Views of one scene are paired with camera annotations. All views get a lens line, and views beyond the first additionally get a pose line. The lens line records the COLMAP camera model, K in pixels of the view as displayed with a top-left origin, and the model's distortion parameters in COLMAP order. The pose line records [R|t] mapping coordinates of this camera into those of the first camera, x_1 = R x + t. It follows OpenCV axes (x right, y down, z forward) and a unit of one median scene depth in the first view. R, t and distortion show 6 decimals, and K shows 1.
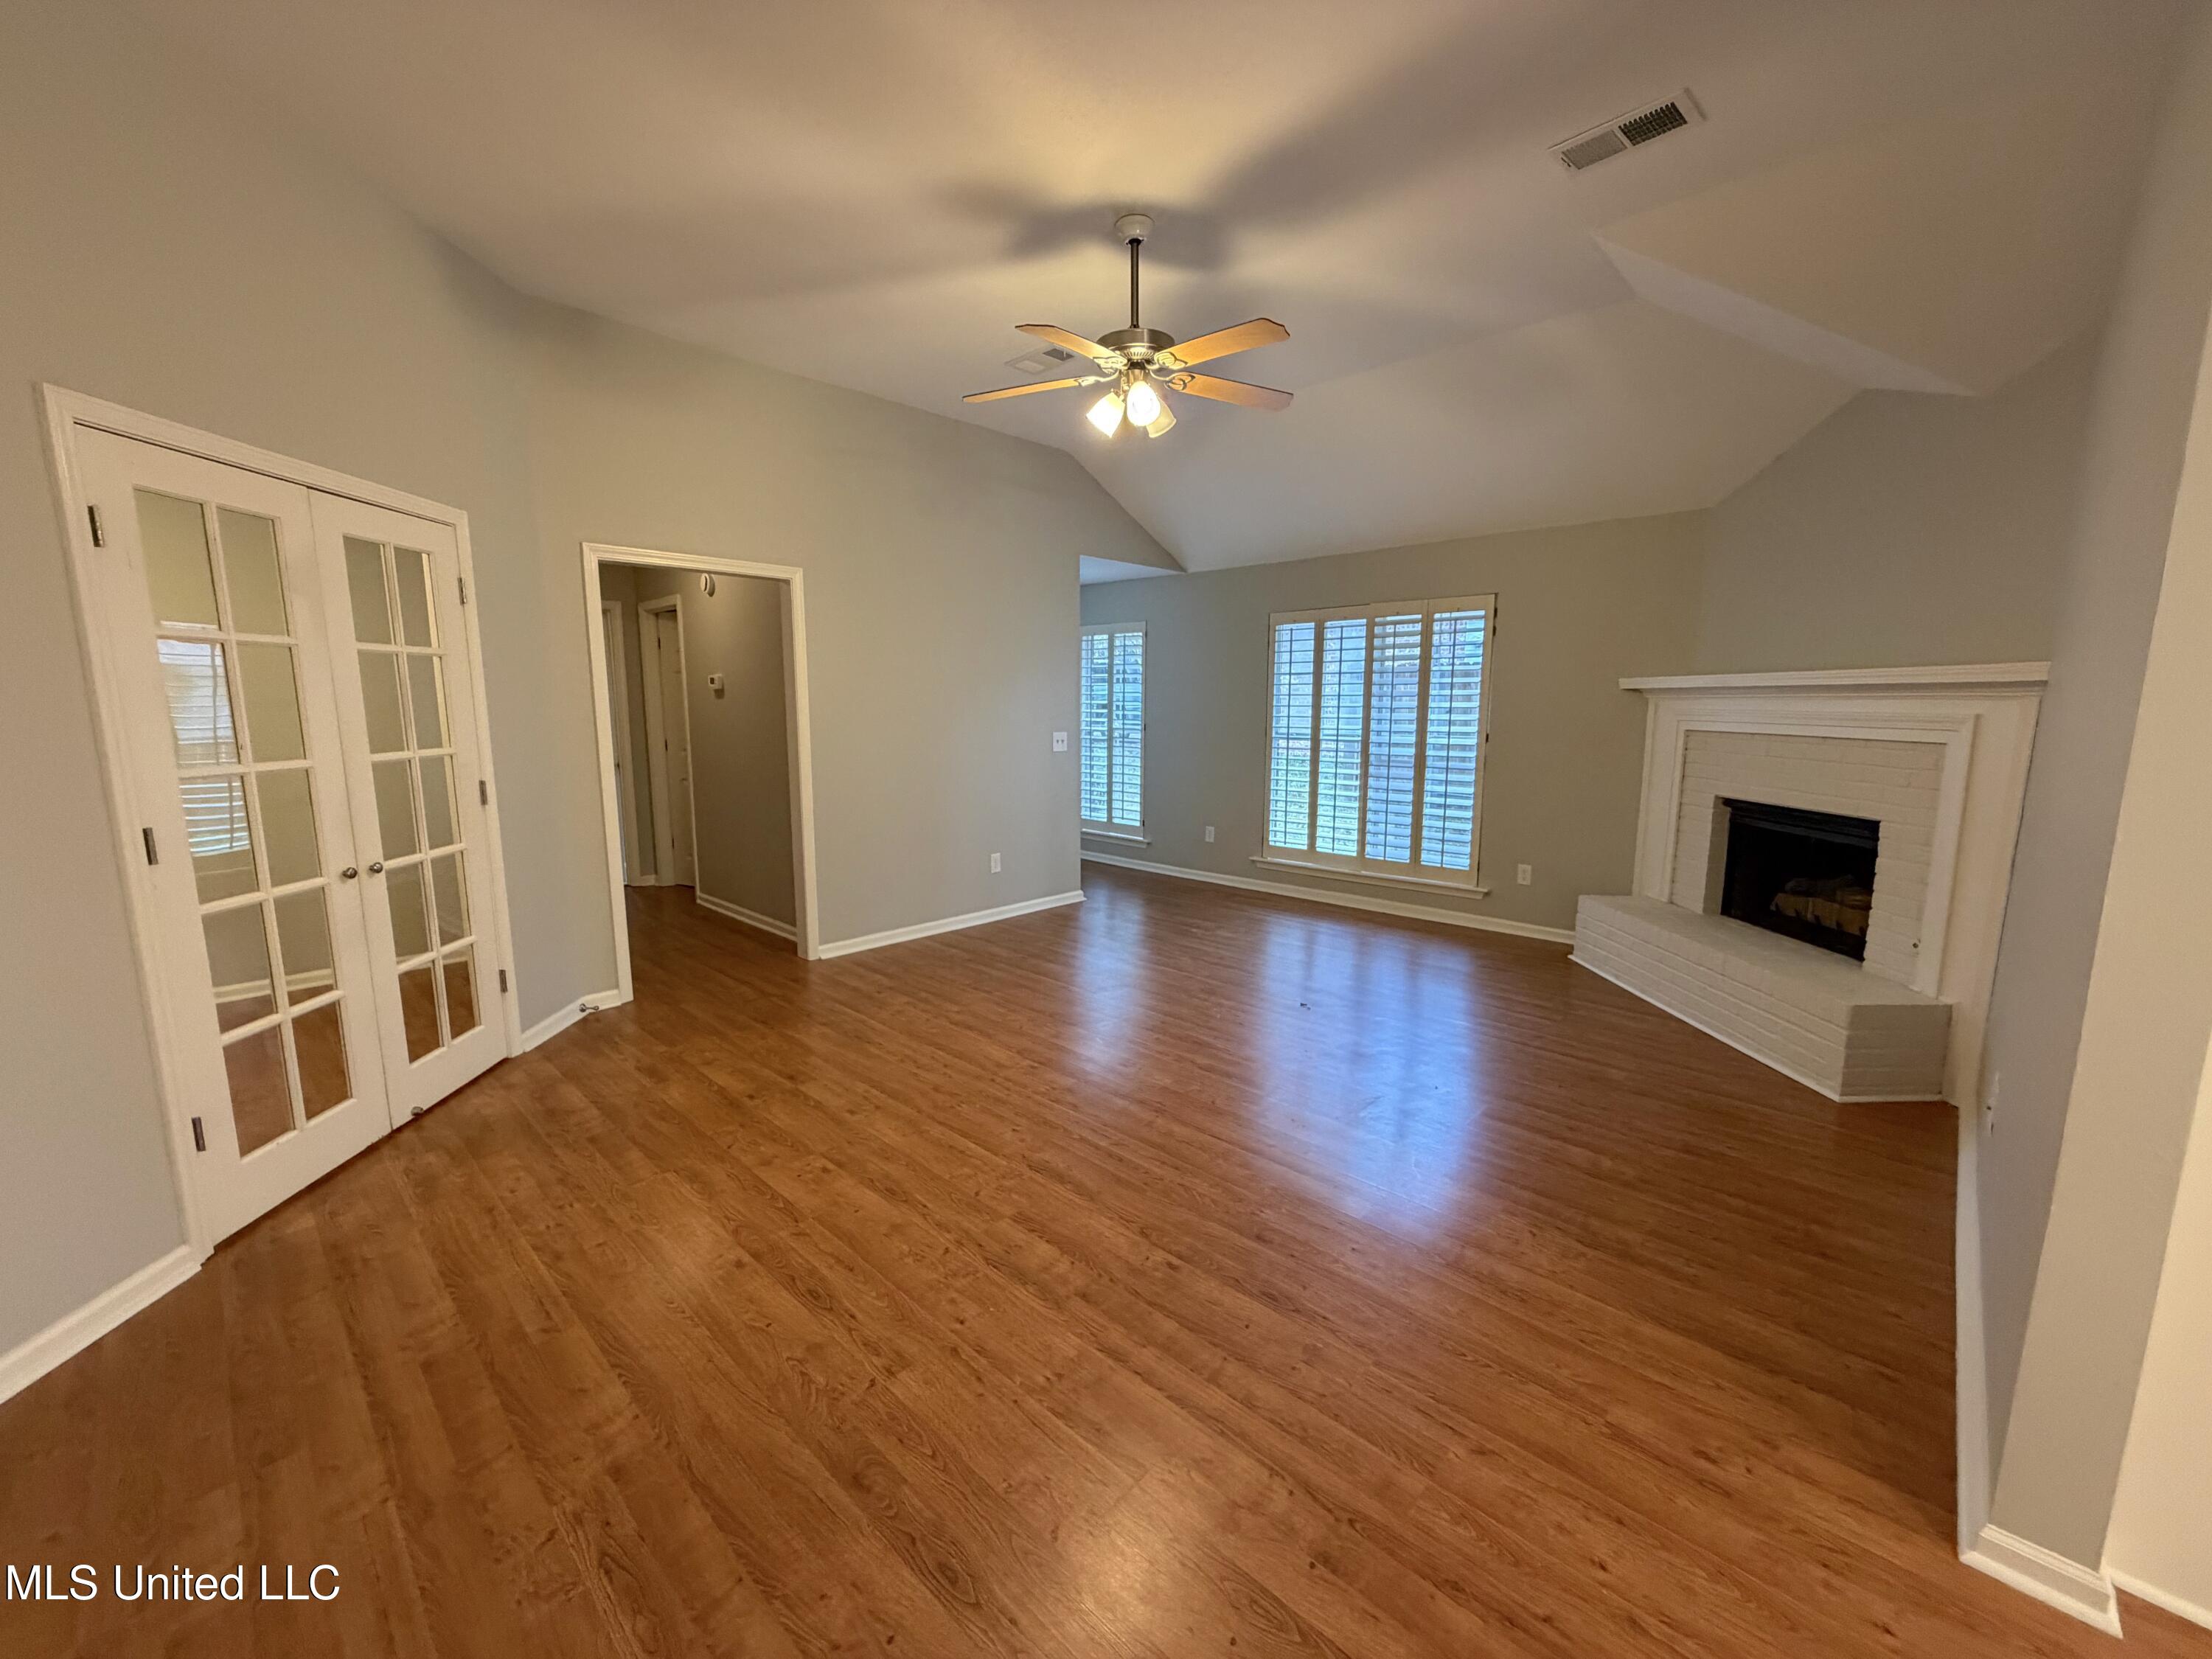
lens RADIAL K [[879.3, 0, 1098.5], [0, 879.3, 830.1], [0, 0, 1]] dist [-0.000564, -0.000260]
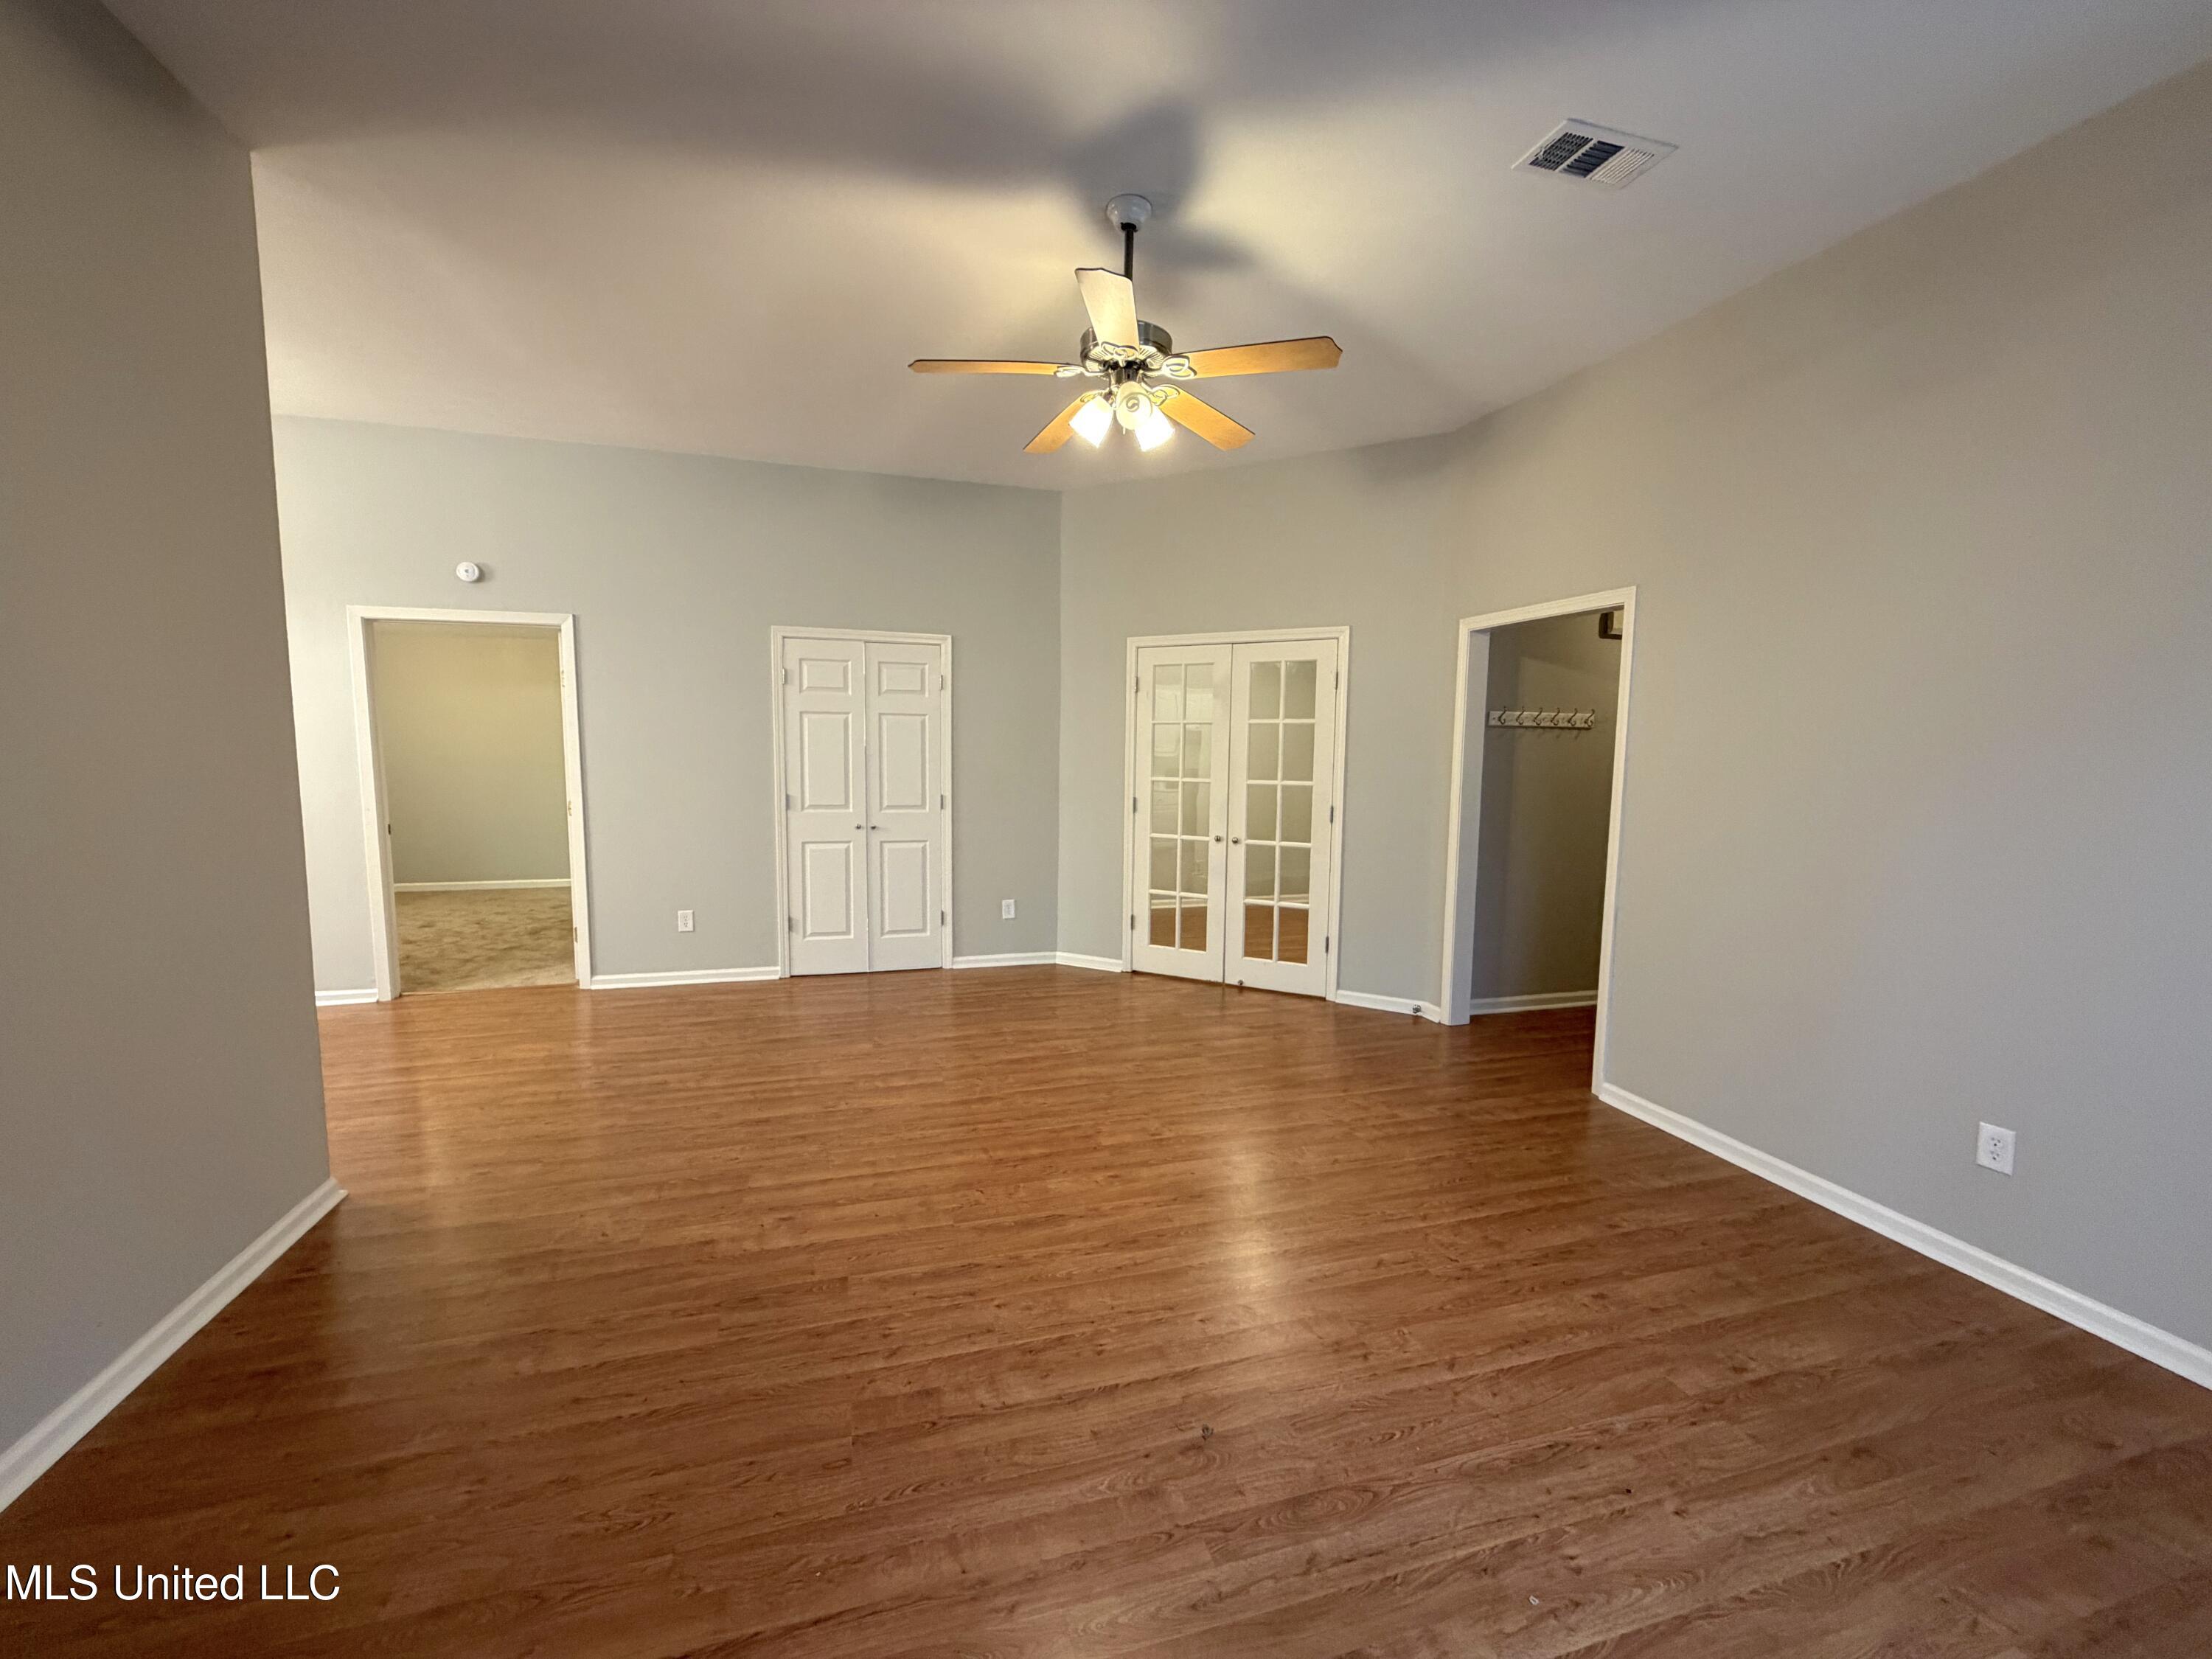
lens RADIAL K [[879.3, 0, 1098.5], [0, 879.3, 830.1], [0, 0, 1]] dist [-0.000564, -0.000260]
pose [[-0.496919, 0.074386, -0.864603, 0.855532], [-0.143530, 0.975552, 0.166424, -0.227735], [0.855845, 0.206795, -0.474094, 1.514609]]
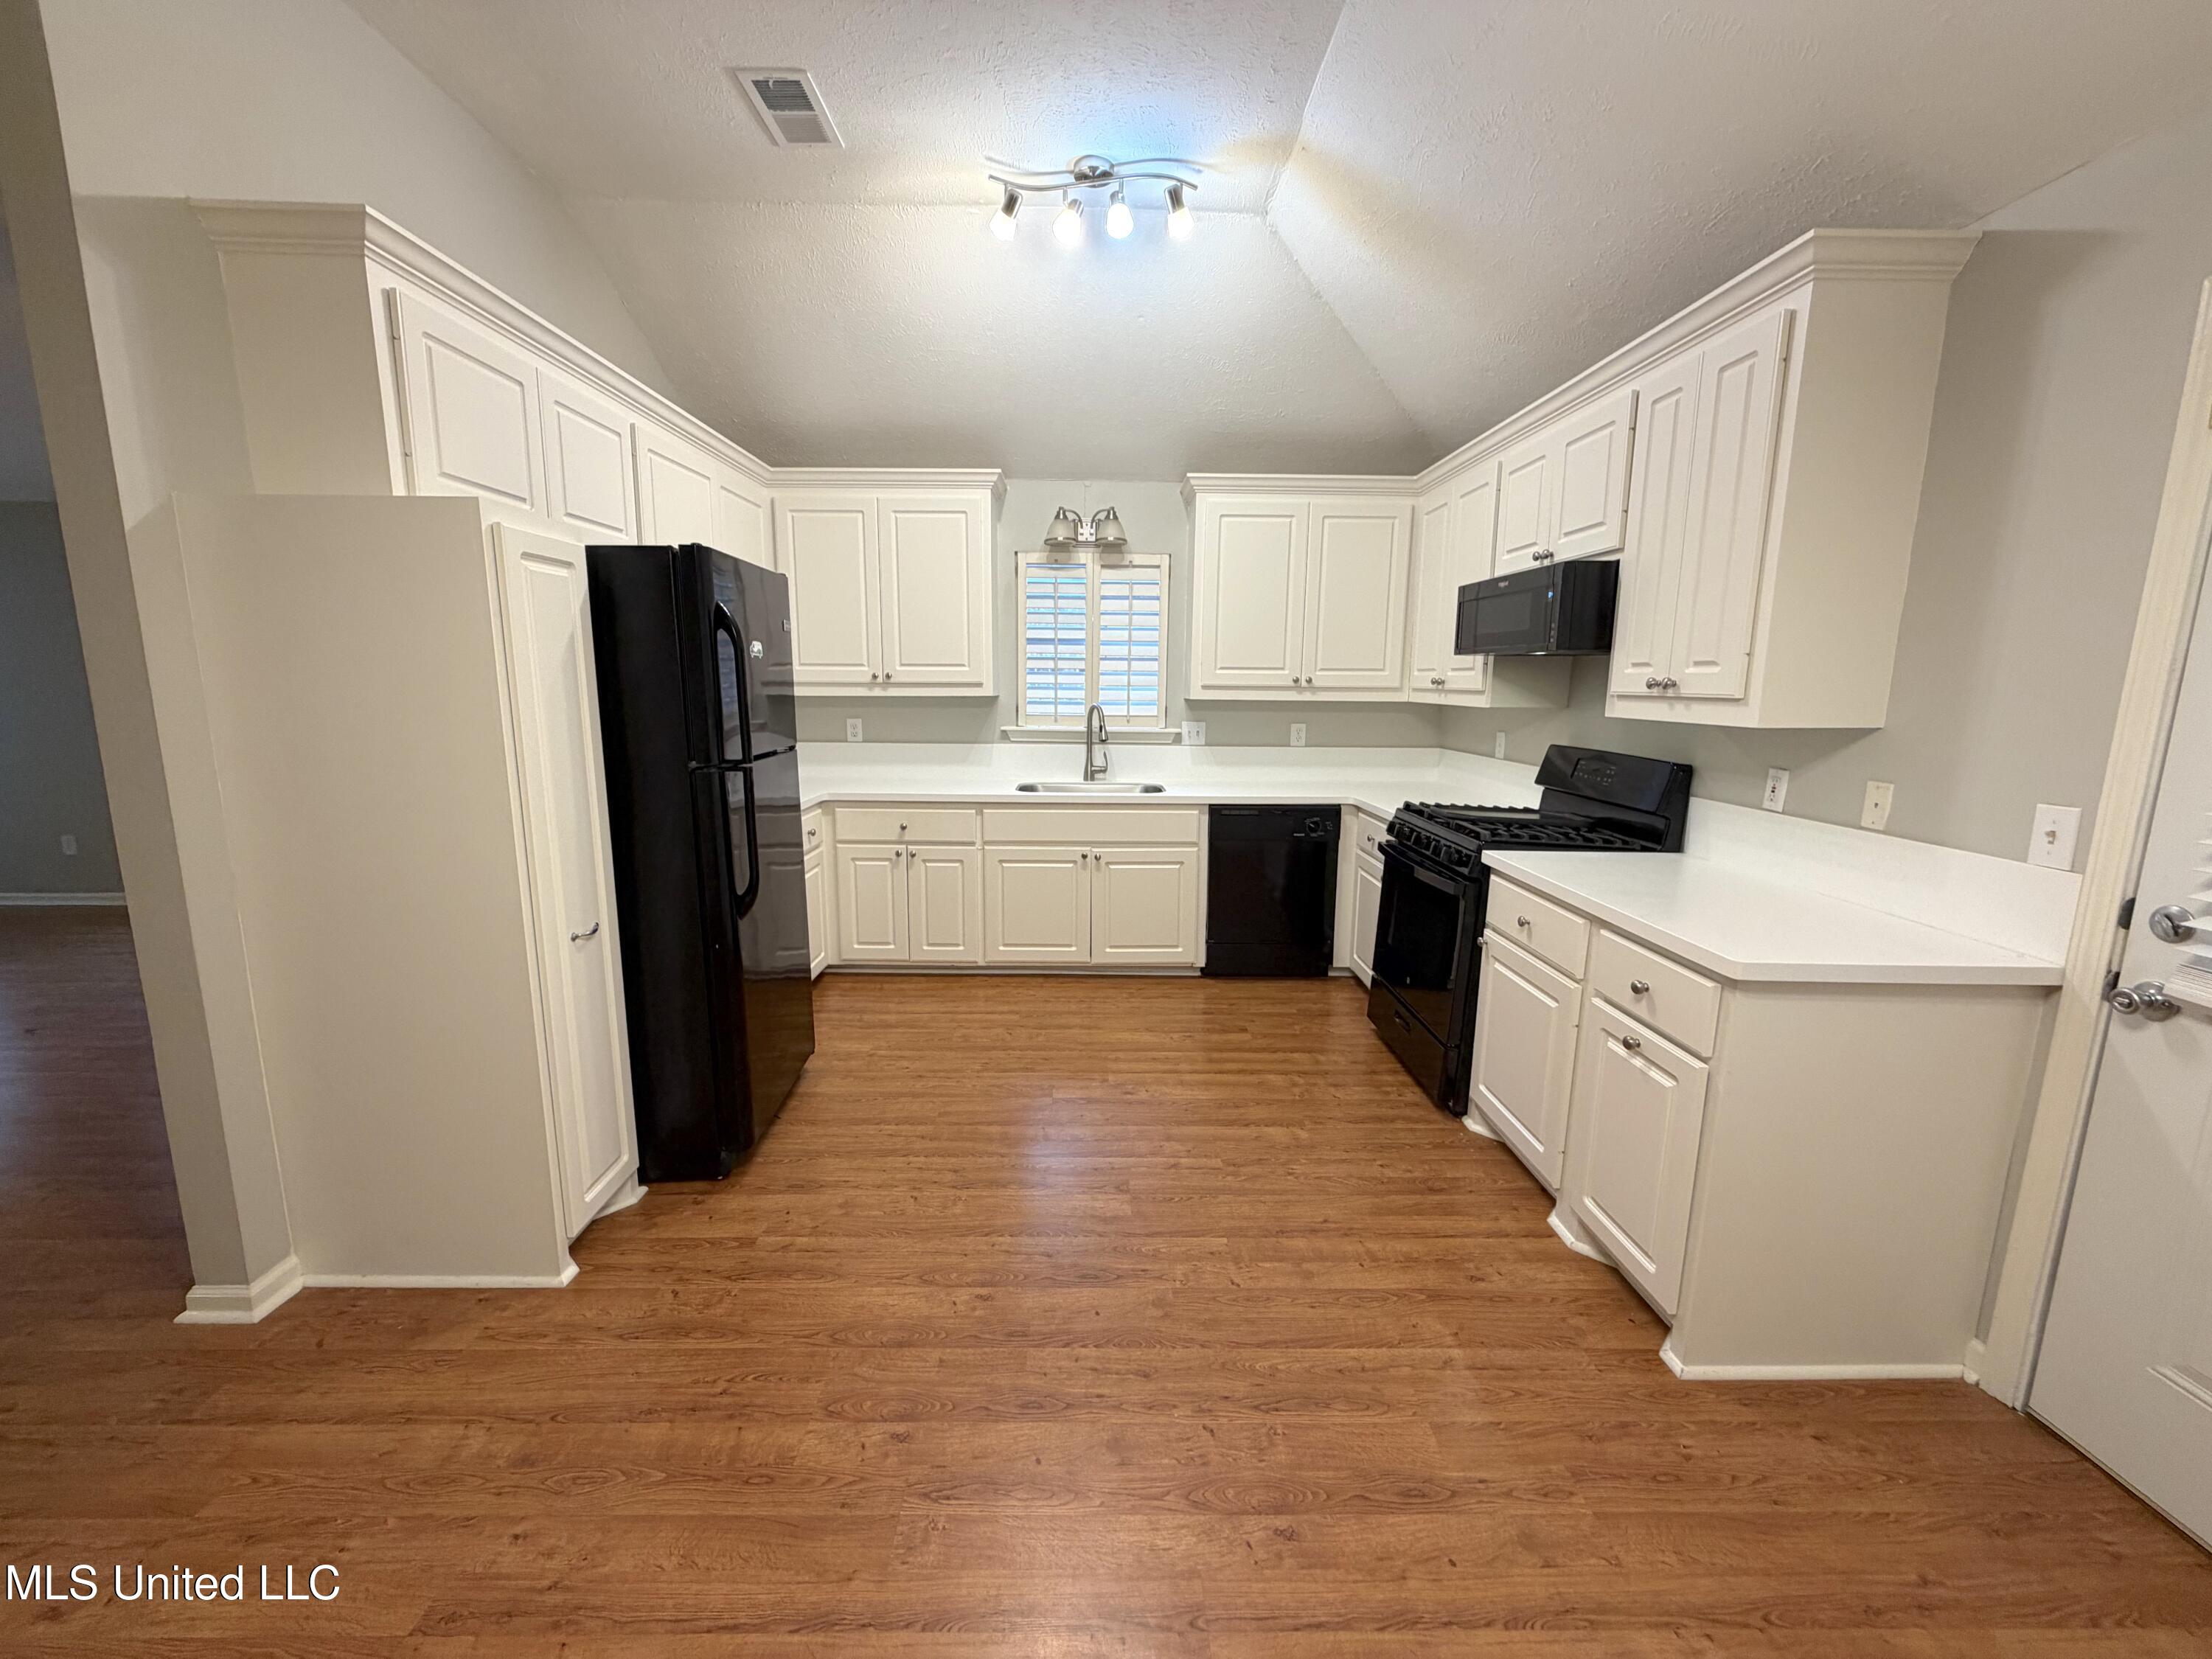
lens RADIAL K [[879.3, 0, 1098.5], [0, 879.3, 830.1], [0, 0, 1]] dist [-0.000564, -0.000260]
pose [[0.715258, -0.114033, 0.689494, 0.547150], [0.098720, 0.993191, 0.061851, 0.074727], [-0.691852, 0.023827, 0.721646, -0.436531]]
